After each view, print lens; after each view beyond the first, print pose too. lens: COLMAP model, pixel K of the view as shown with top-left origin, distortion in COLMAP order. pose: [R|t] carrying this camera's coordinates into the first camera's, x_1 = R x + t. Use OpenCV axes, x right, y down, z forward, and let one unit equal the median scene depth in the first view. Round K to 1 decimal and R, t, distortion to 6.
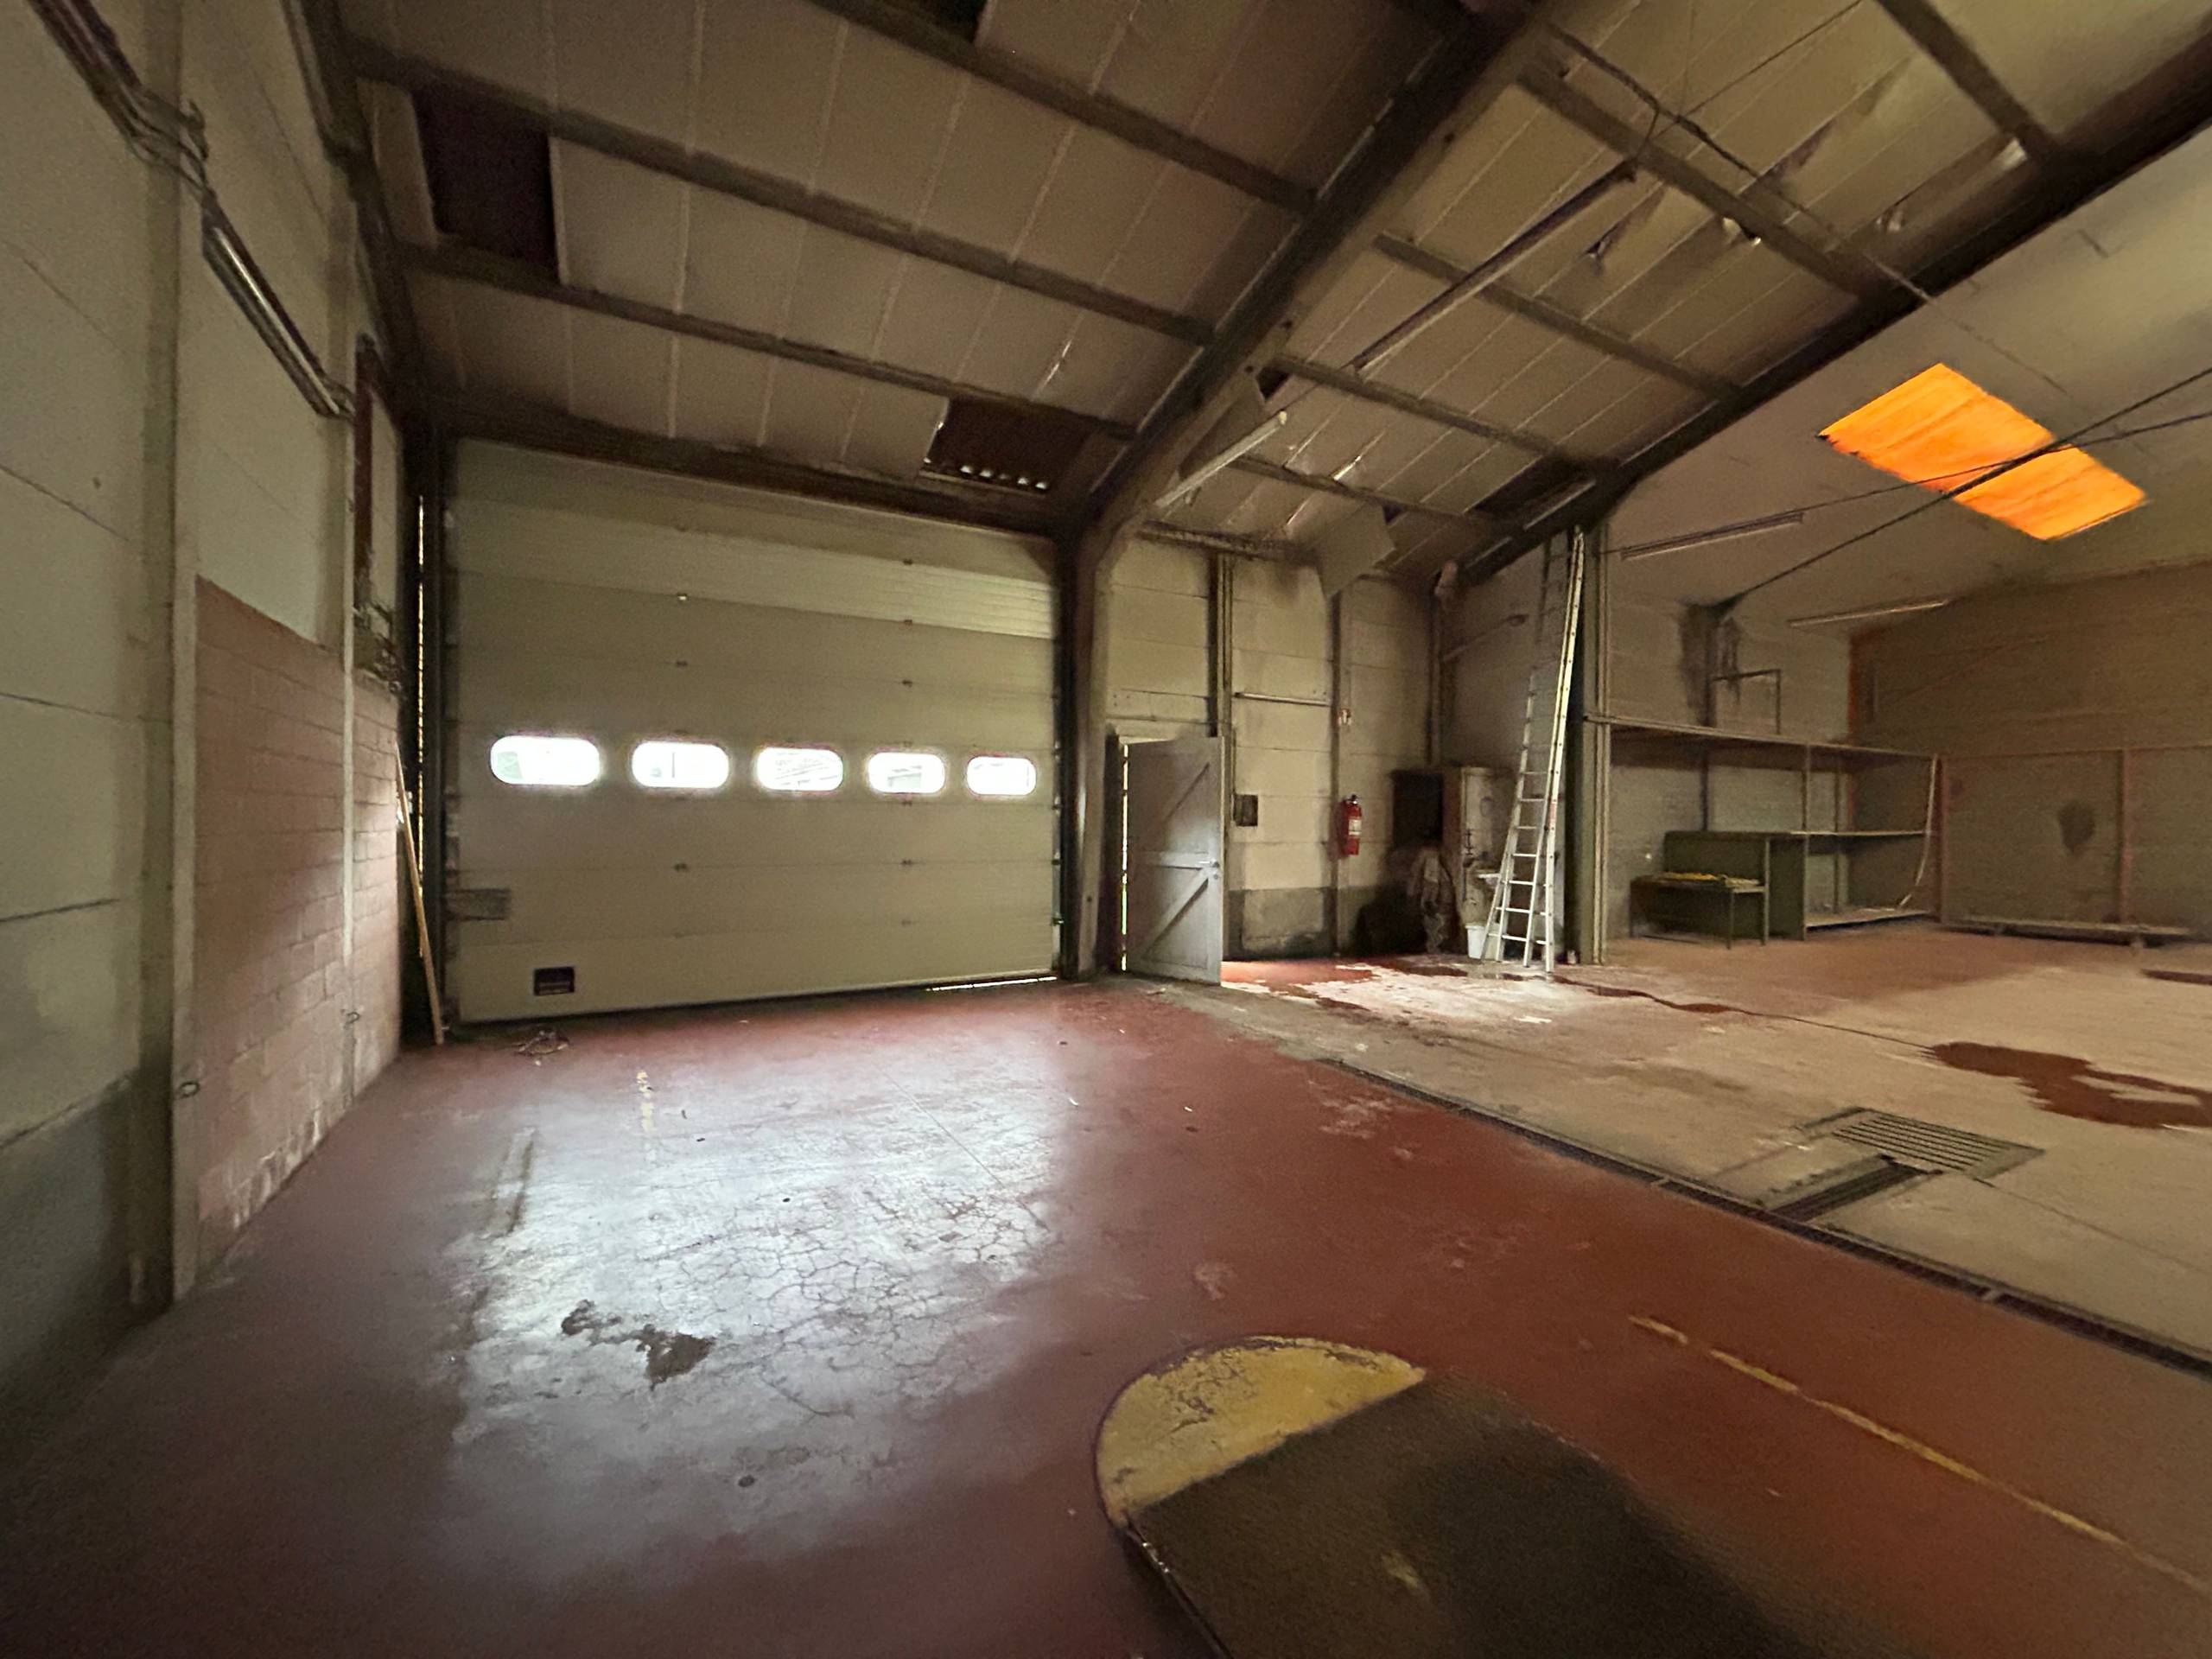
lens RADIAL K [[890.9, 0, 1100.1], [0, 890.9, 827.9], [0, 0, 1]] dist [0.000574, 0.000500]
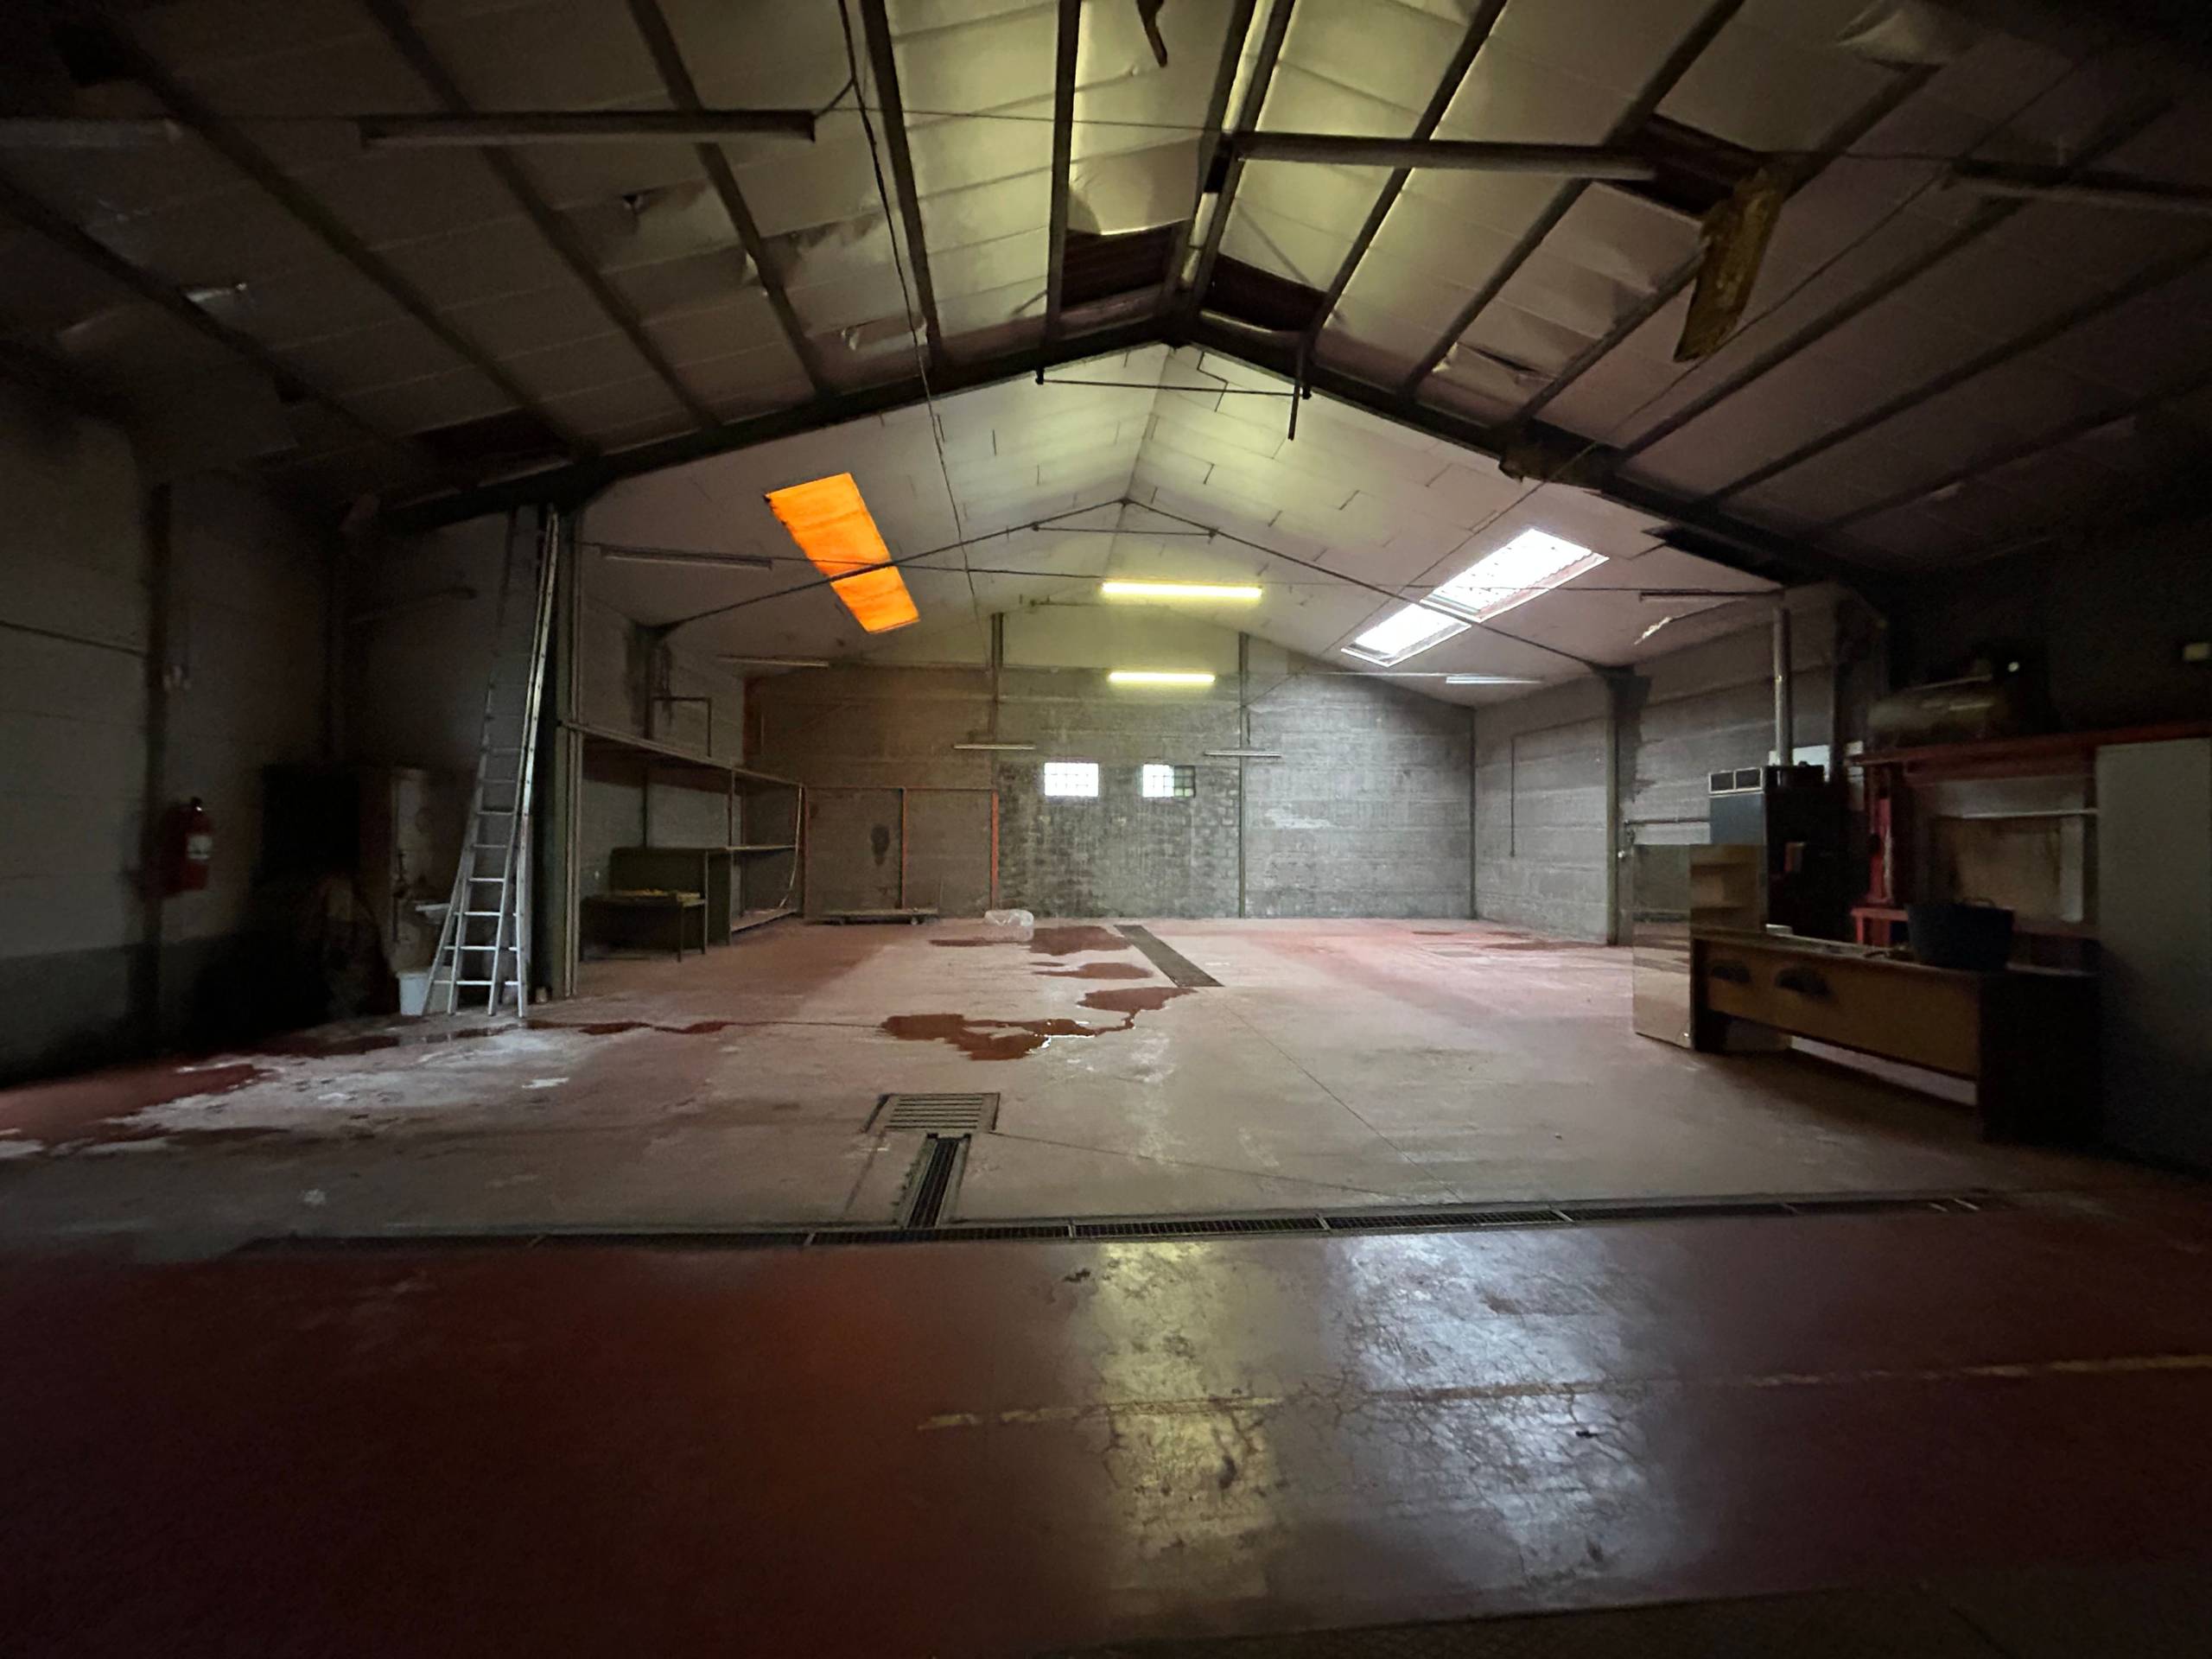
lens RADIAL K [[890.9, 0, 1100.1], [0, 890.9, 827.9], [0, 0, 1]] dist [0.000574, 0.000500]
pose [[0.416808, 0.010077, 0.908939, -0.036020], [0.001807, 0.999927, -0.011914, -0.006695], [-0.908993, 0.006608, 0.416759, 0.140499]]
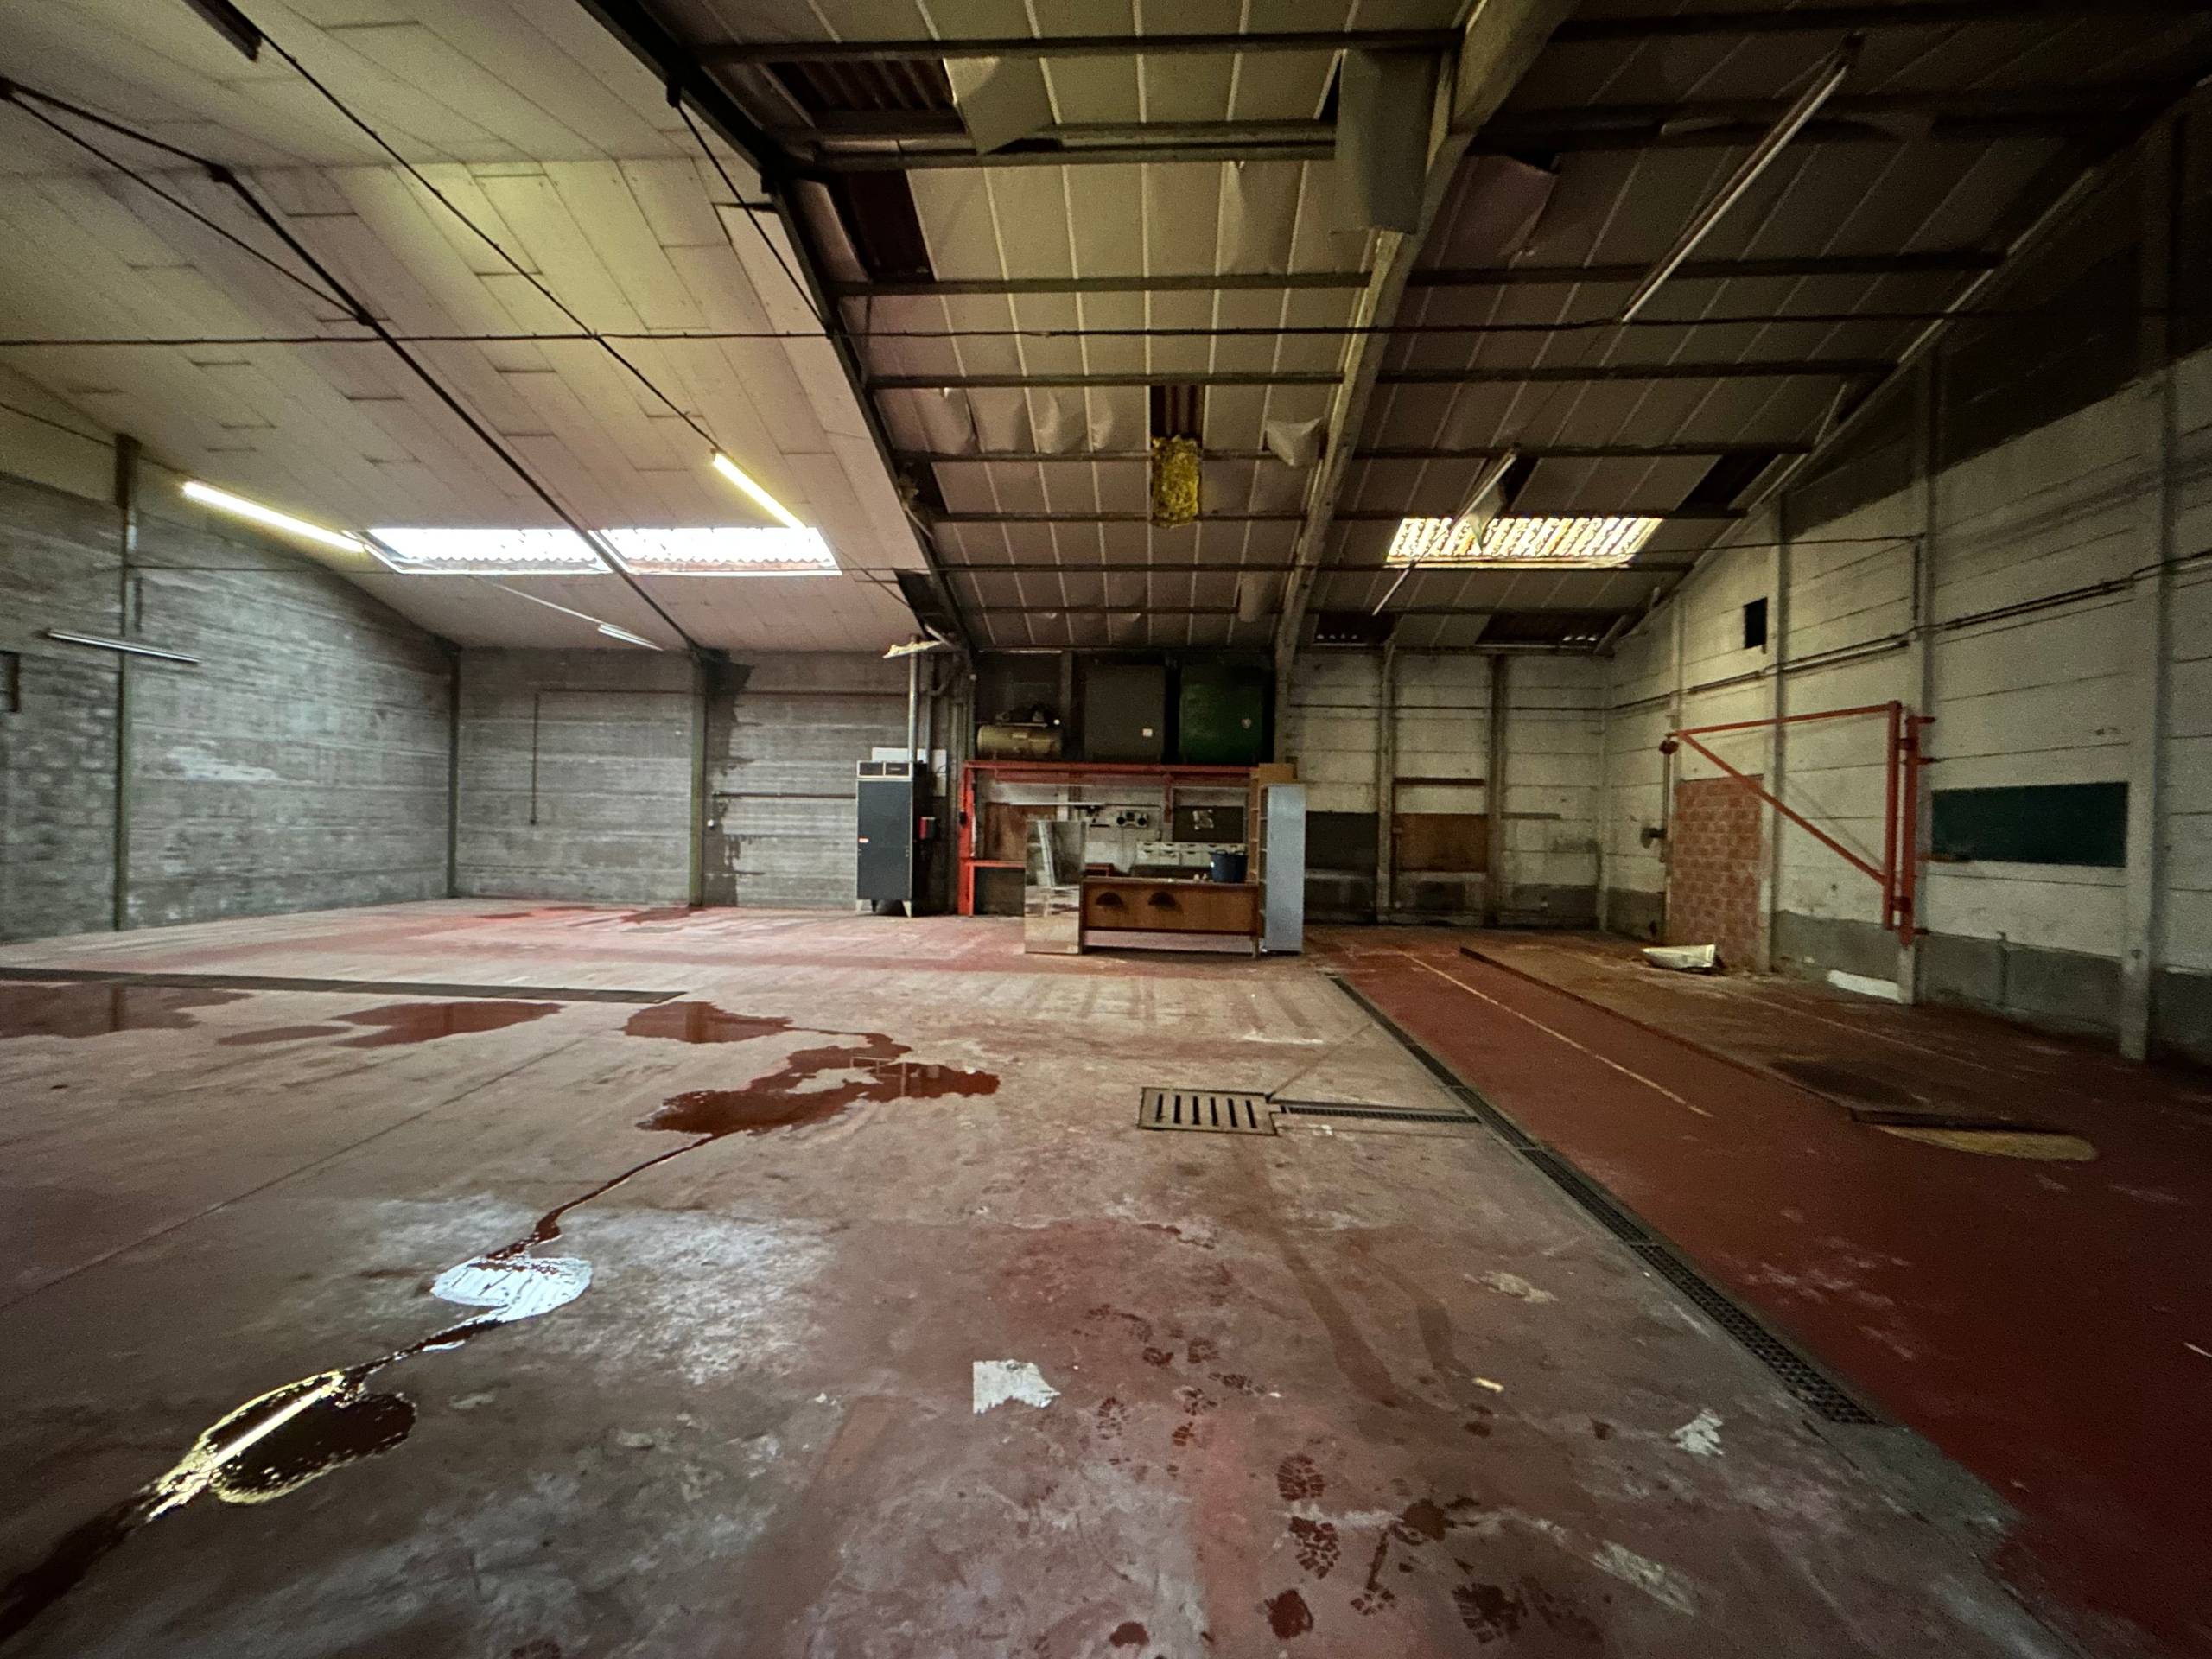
lens RADIAL K [[890.9, 0, 1100.1], [0, 890.9, 827.9], [0, 0, 1]] dist [0.000574, 0.000500]
pose [[-0.840832, -0.027680, 0.540588, 0.200655], [-0.025231, 0.999610, 0.011939, -0.007008], [-0.540707, -0.003601, -0.841203, 0.938650]]
